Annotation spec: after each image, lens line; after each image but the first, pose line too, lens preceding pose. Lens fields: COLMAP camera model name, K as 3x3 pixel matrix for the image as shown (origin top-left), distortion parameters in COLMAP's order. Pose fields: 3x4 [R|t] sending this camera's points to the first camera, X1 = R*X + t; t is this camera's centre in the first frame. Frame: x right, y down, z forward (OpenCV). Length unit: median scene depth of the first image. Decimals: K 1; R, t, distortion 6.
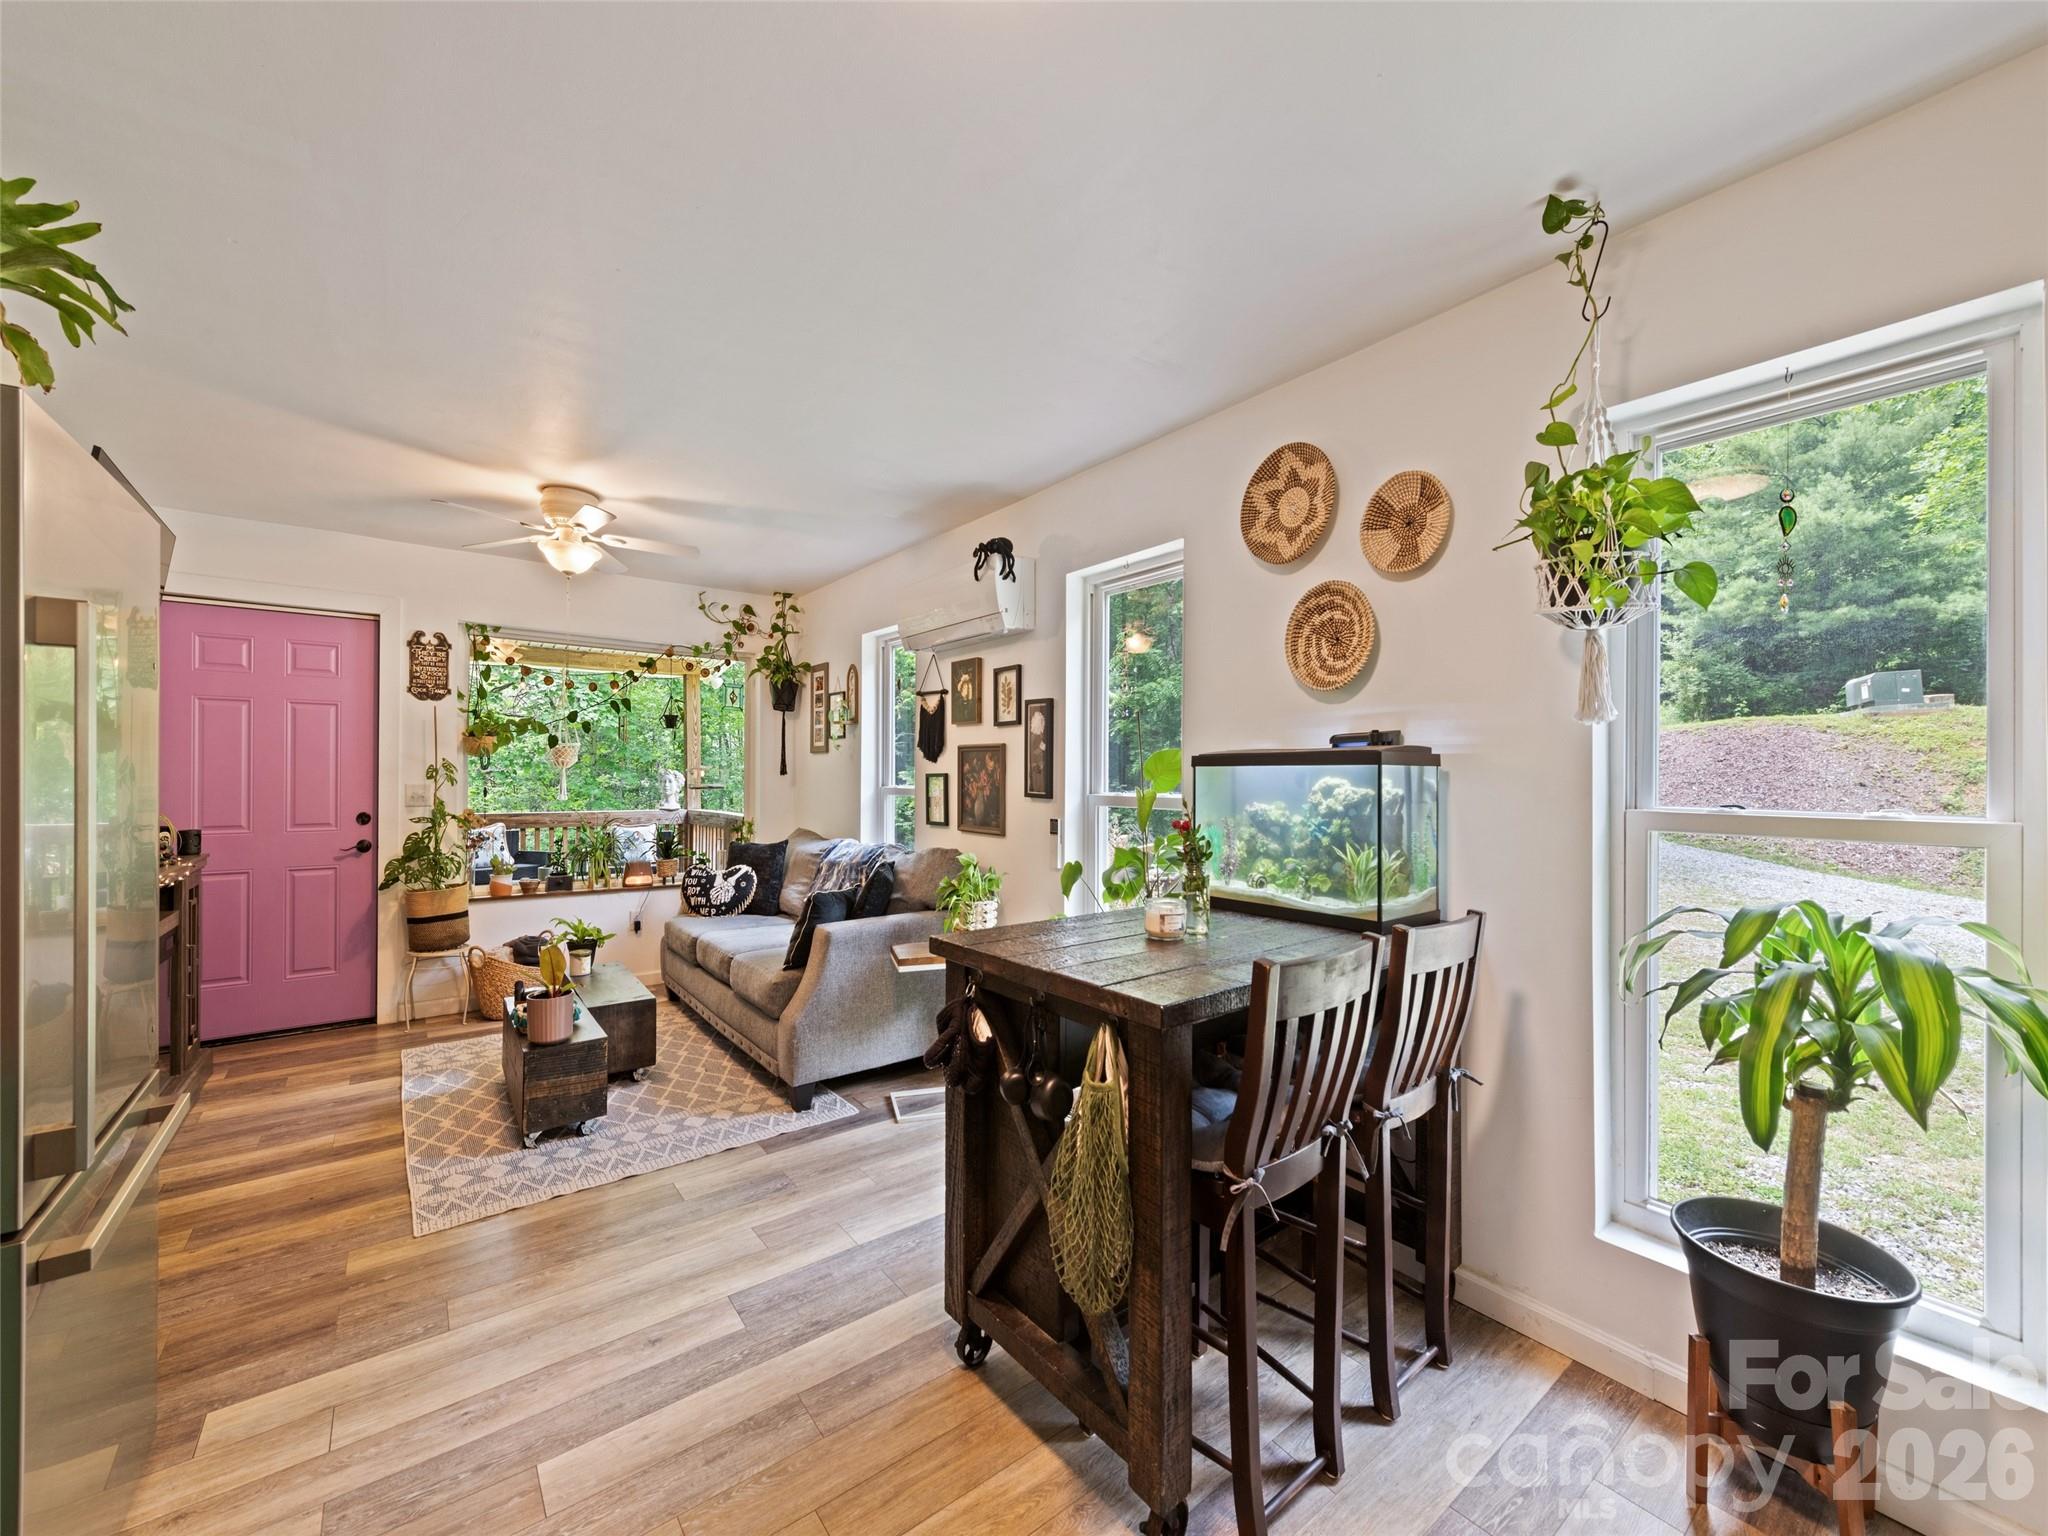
lens RADIAL K [[798.6, 0, 1025.6], [0, 798.6, 776.5], [0, 0, 1]] dist [0.017322, -0.006306]
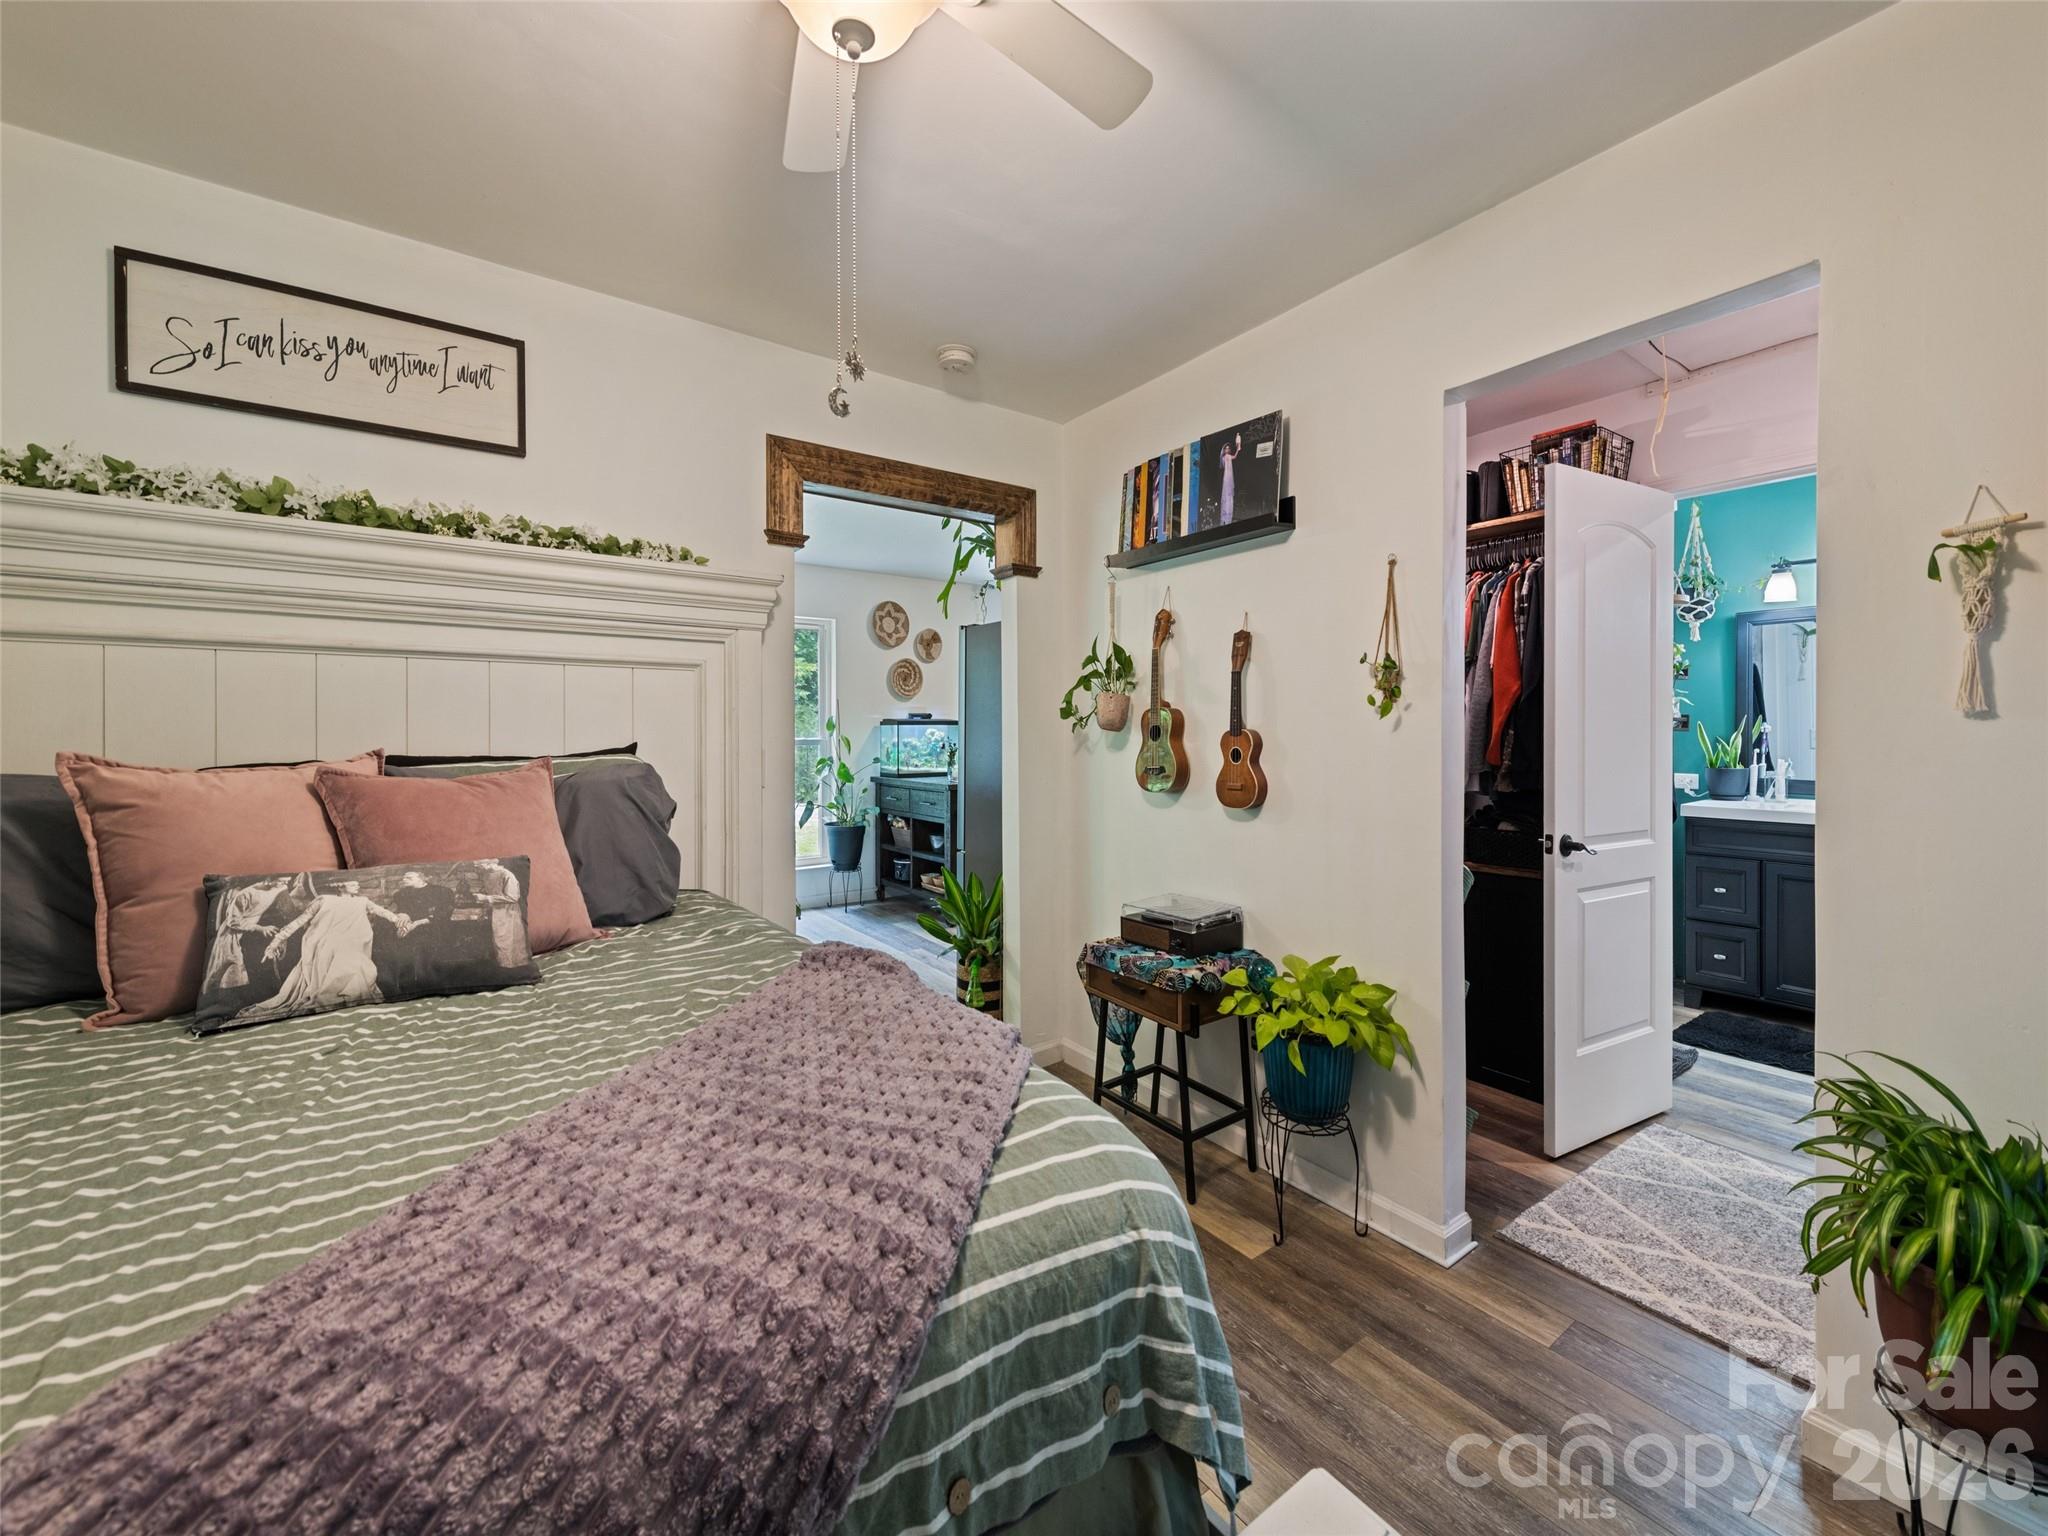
lens RADIAL K [[808.5, 0, 1020.1], [0, 808.5, 743.4], [0, 0, 1]] dist [0.017660, -0.006531]
pose [[0.044314, -0.022349, 0.998768, -1.315884], [-0.000957, 0.999748, 0.022413, -0.007132], [-0.999017, -0.001949, 0.044282, 0.266246]]
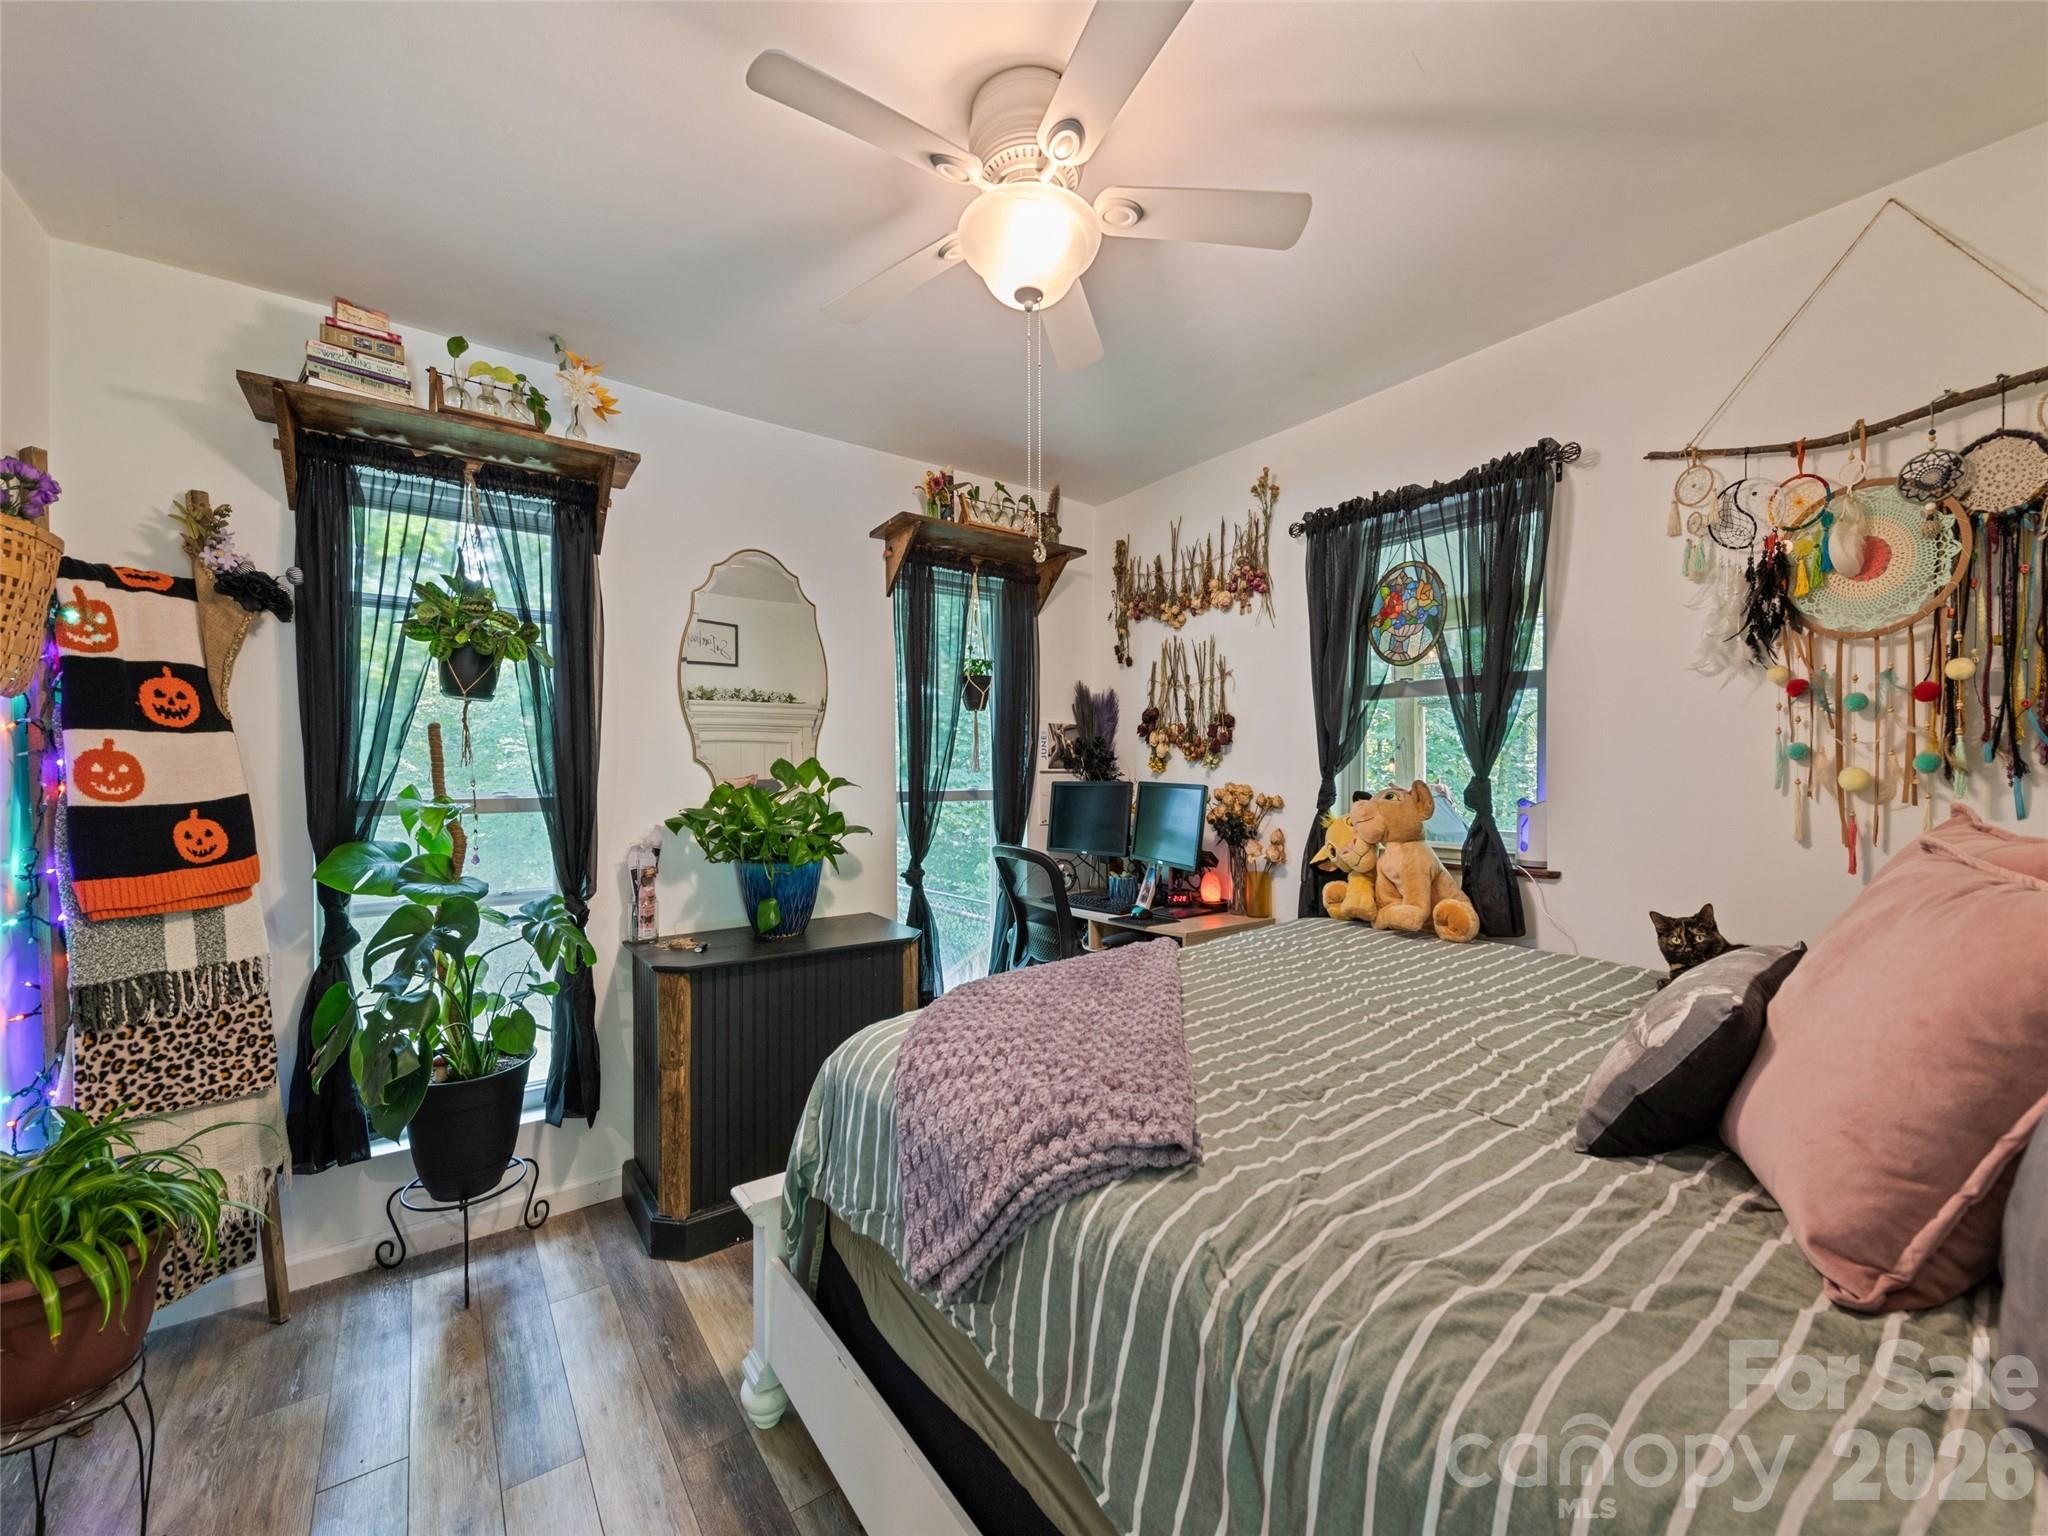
lens RADIAL K [[822.5, 0, 1015.8], [0, 822.5, 769.6], [0, 0, 1]] dist [0.016574, -0.006024]
pose [[-0.037855, -0.012514, -0.999205, -0.702506], [0.002331, 0.999918, -0.012611, -0.004488], [0.999281, -0.002807, -0.037823, 0.335160]]
